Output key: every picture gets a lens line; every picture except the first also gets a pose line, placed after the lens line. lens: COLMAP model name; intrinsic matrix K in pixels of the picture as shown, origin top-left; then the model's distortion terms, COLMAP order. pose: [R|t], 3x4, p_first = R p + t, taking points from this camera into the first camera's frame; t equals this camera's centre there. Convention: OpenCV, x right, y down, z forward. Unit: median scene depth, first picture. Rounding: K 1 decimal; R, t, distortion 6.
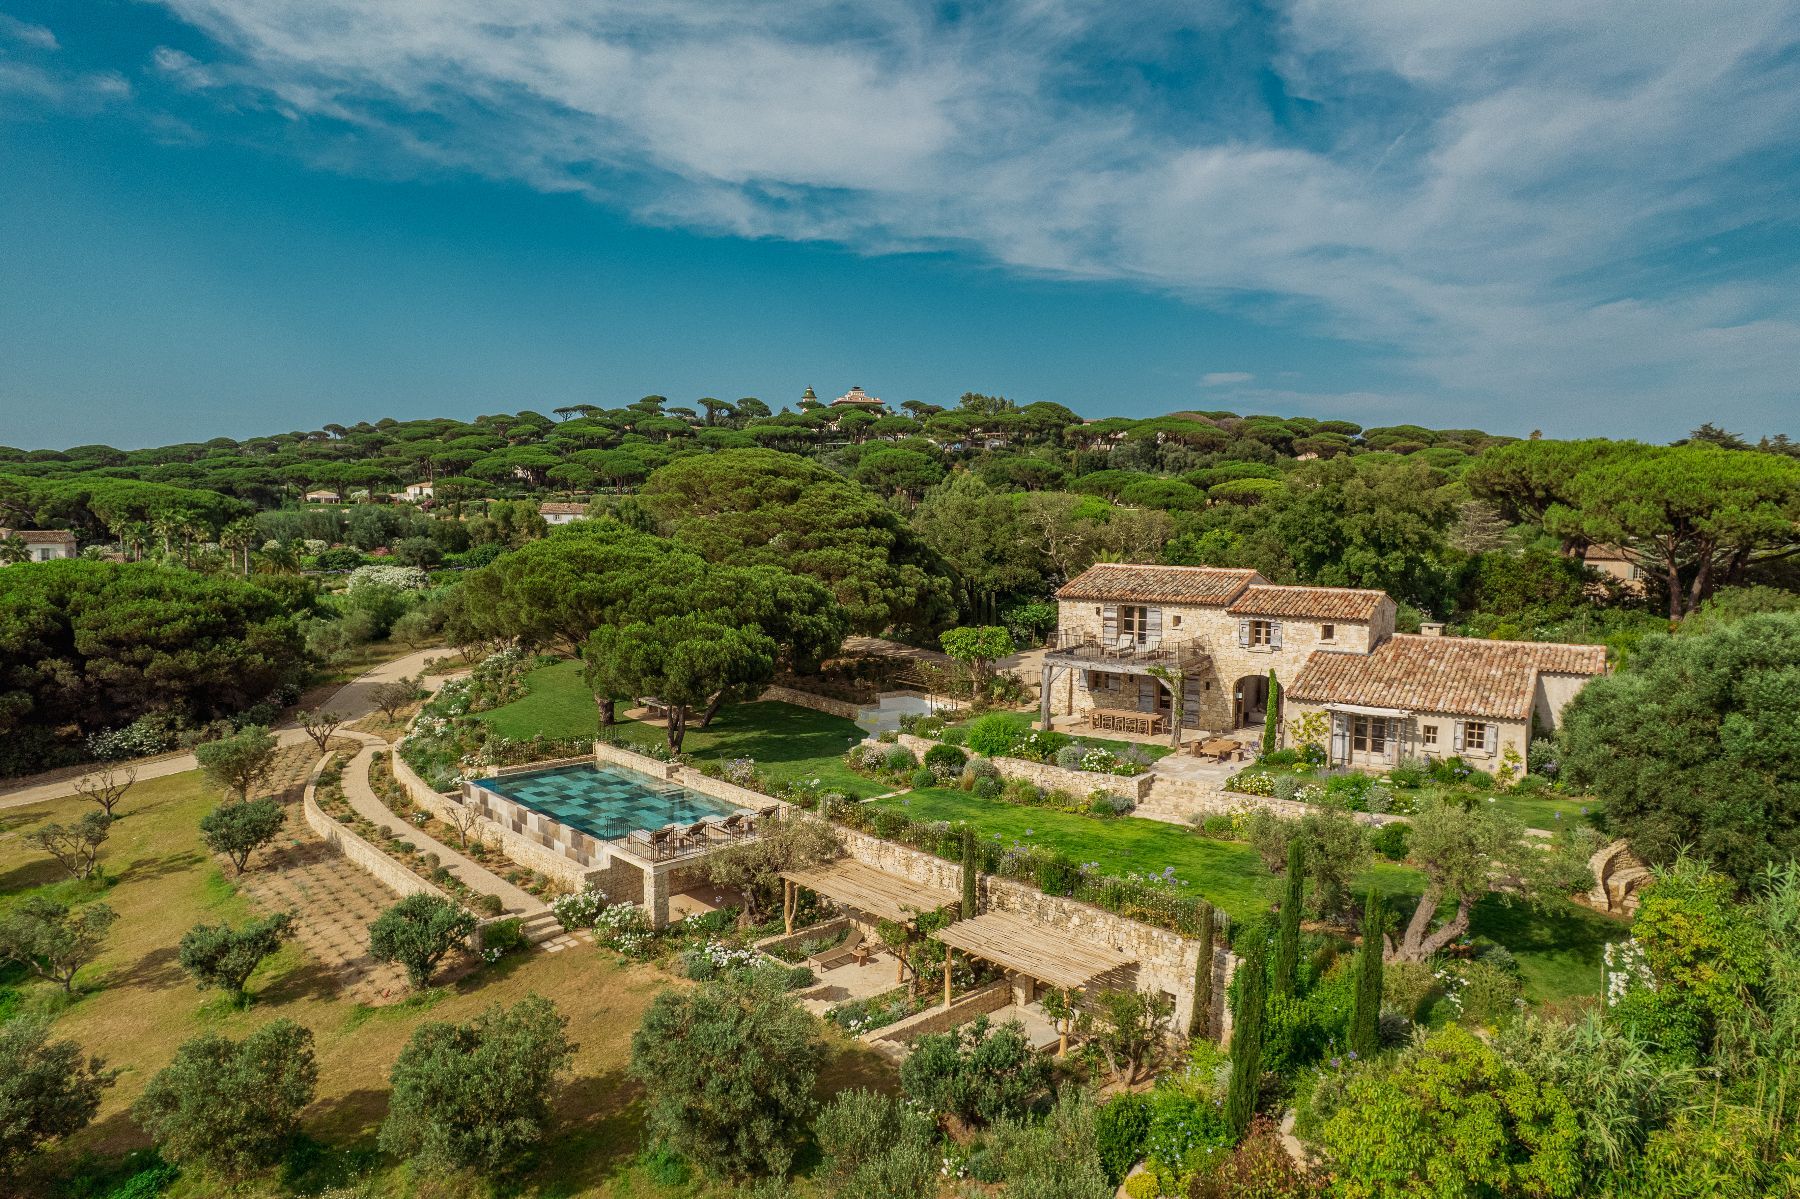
lens RADIAL K [[1185.1, 0, 900.0], [0, 1185.1, 599.5], [0, 0, 1]] dist [0.008237, 0.003669]
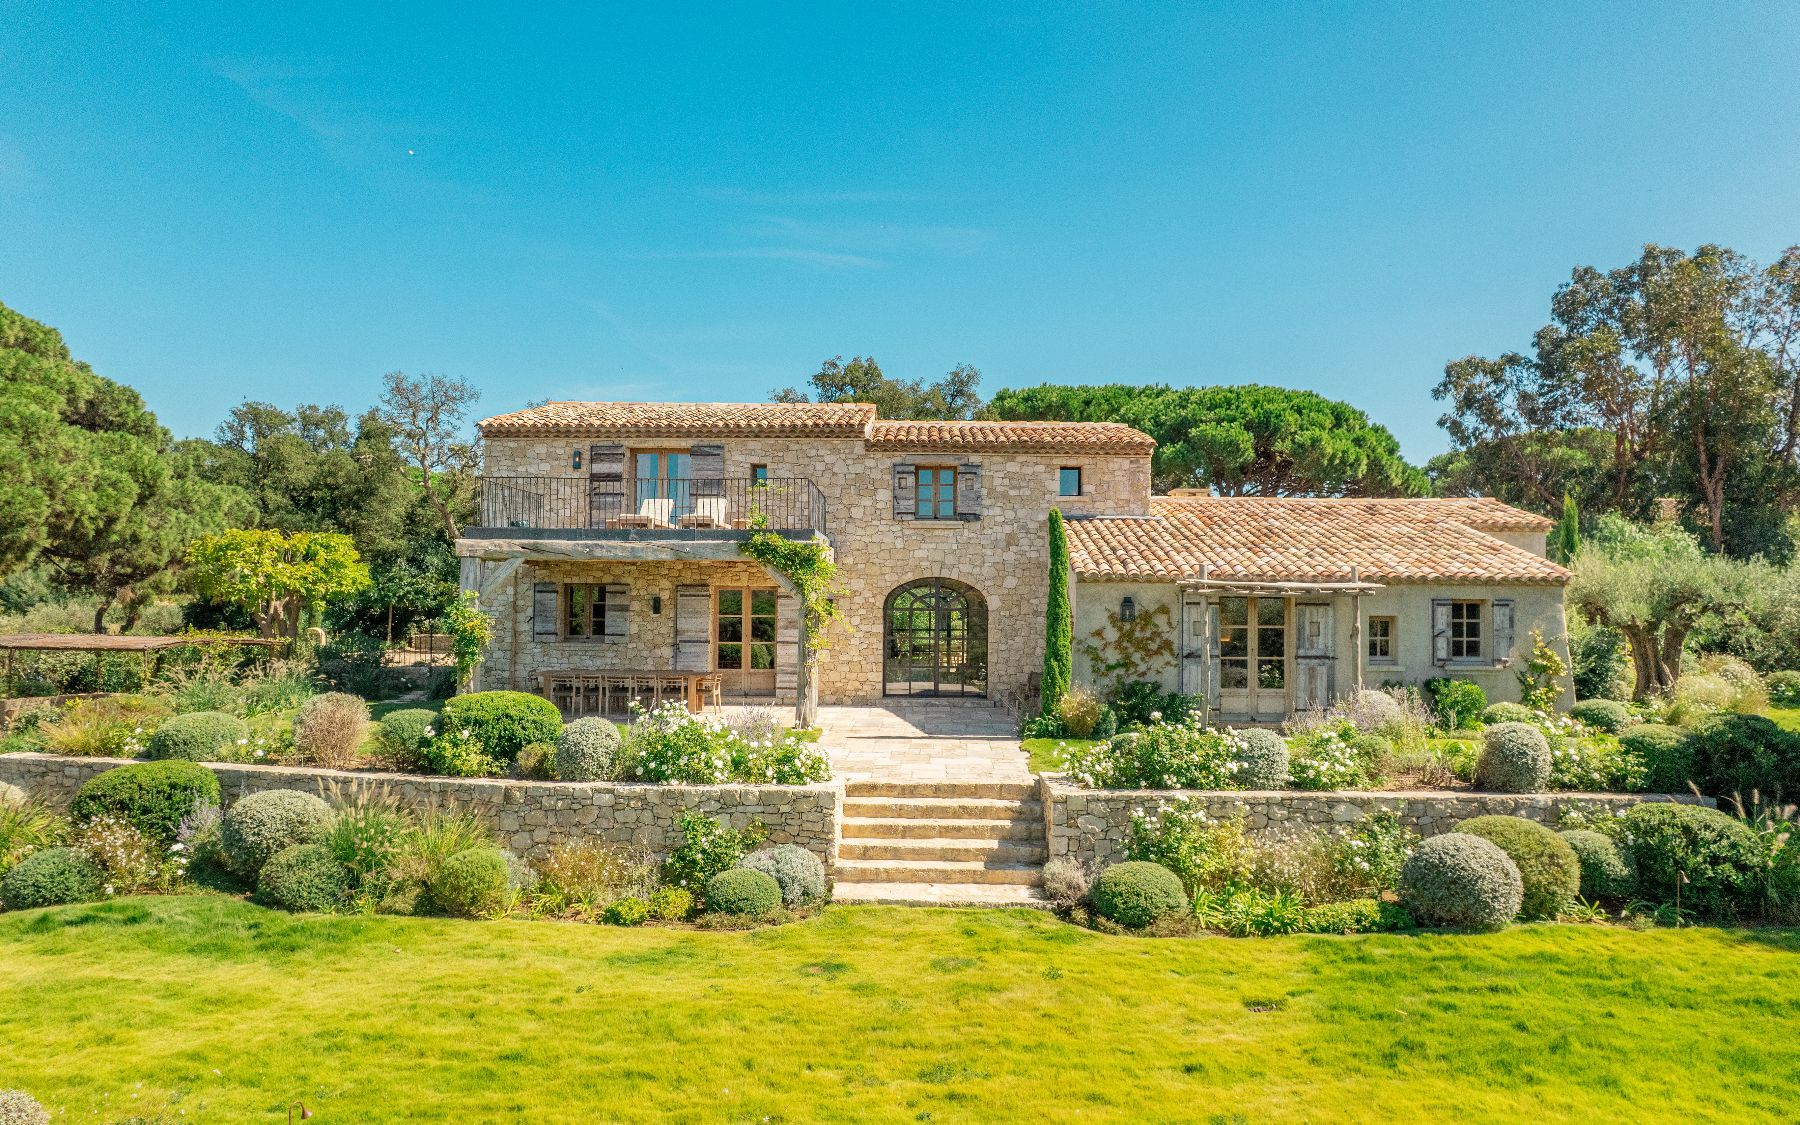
lens RADIAL K [[1161.3, 0, 900.0], [0, 1161.3, 562.5], [0, 0, 1]] dist [-0.001134, -0.000388]
pose [[0.851186, 0.021869, 0.524408, 0.042323], [0.041835, 0.993126, -0.109318, 0.105857], [-0.523194, 0.114988, 0.844420, 0.593247]]
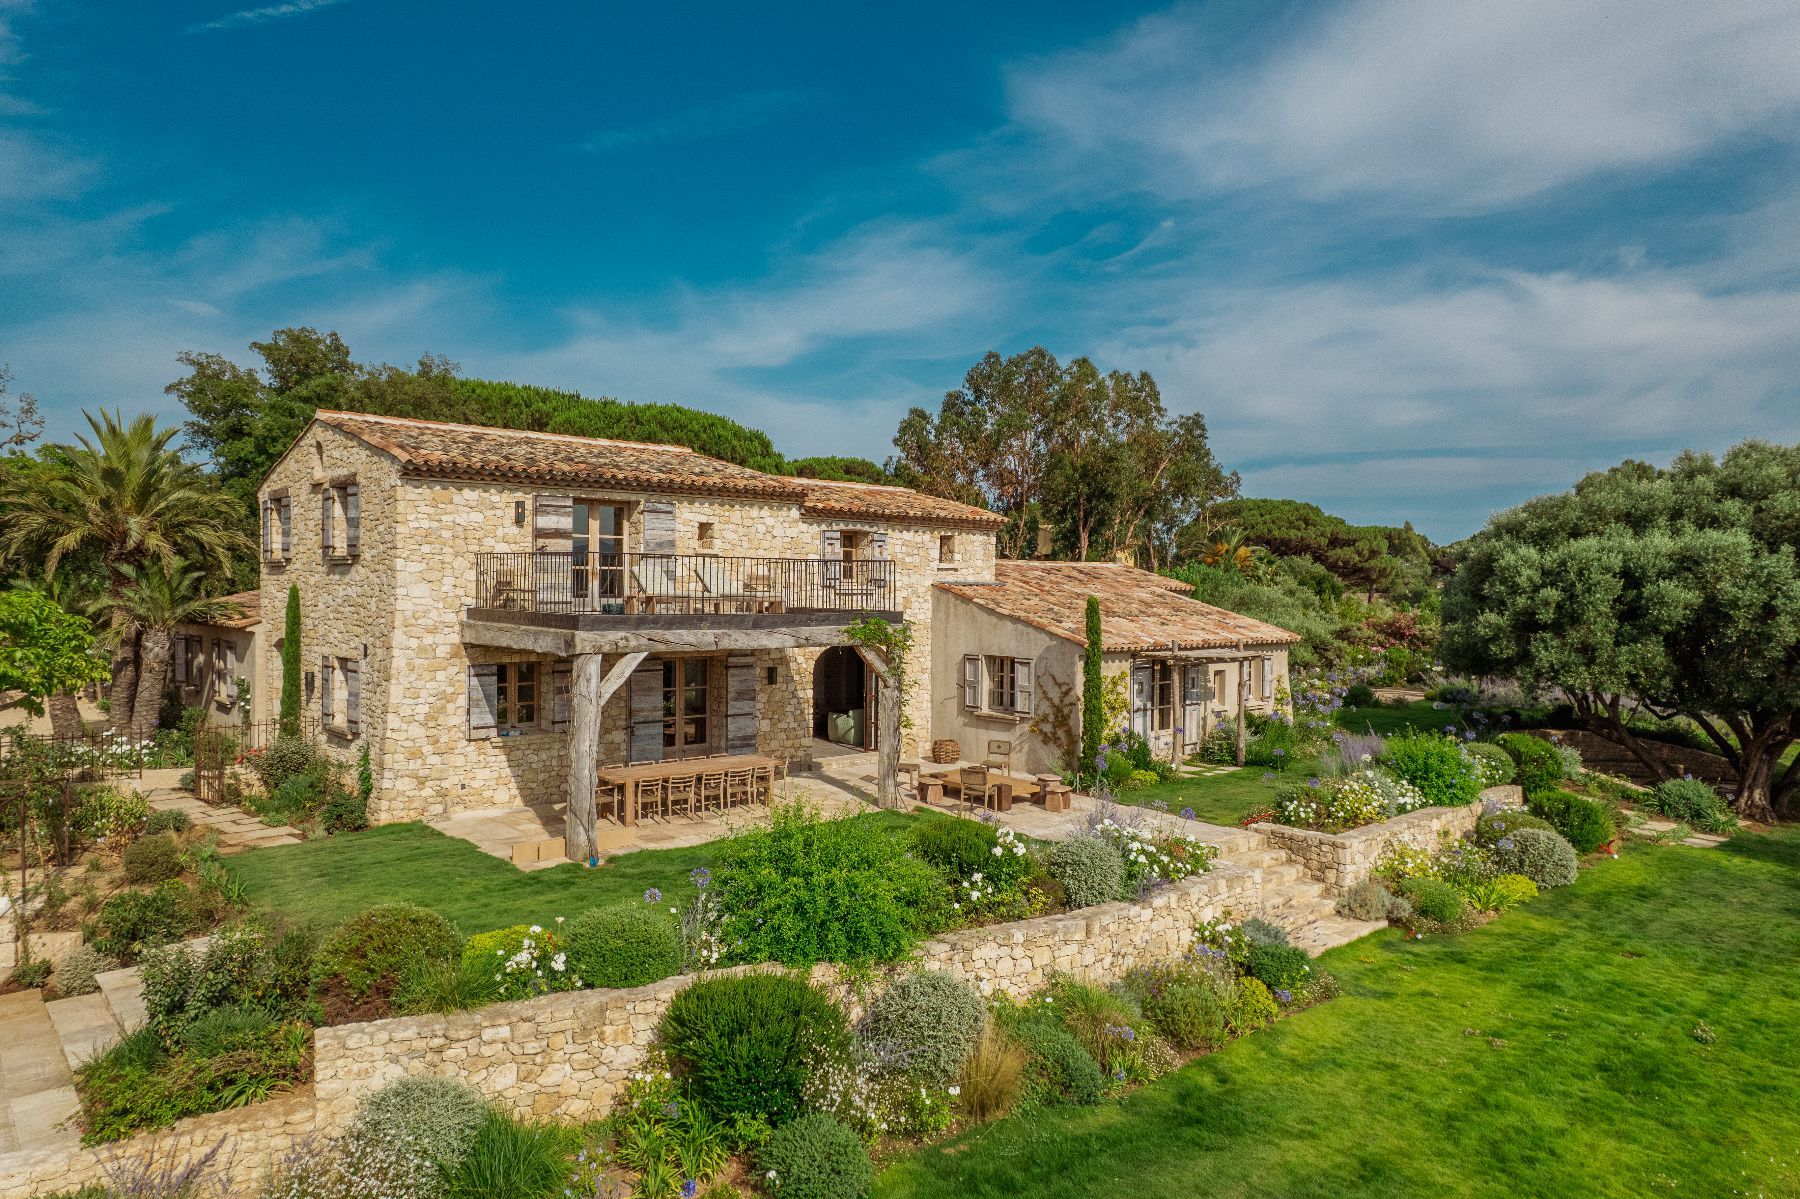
lens RADIAL K [[1173.5, 0, 900.0], [0, 1173.5, 599.5], [0, 0, 1]] dist [-0.004133, -0.000816]
pose [[0.252062, -0.017067, 0.967561, -0.161457], [0.073524, 0.997292, -0.001562, 0.047707], [-0.964914, 0.071532, 0.252634, 0.833156]]
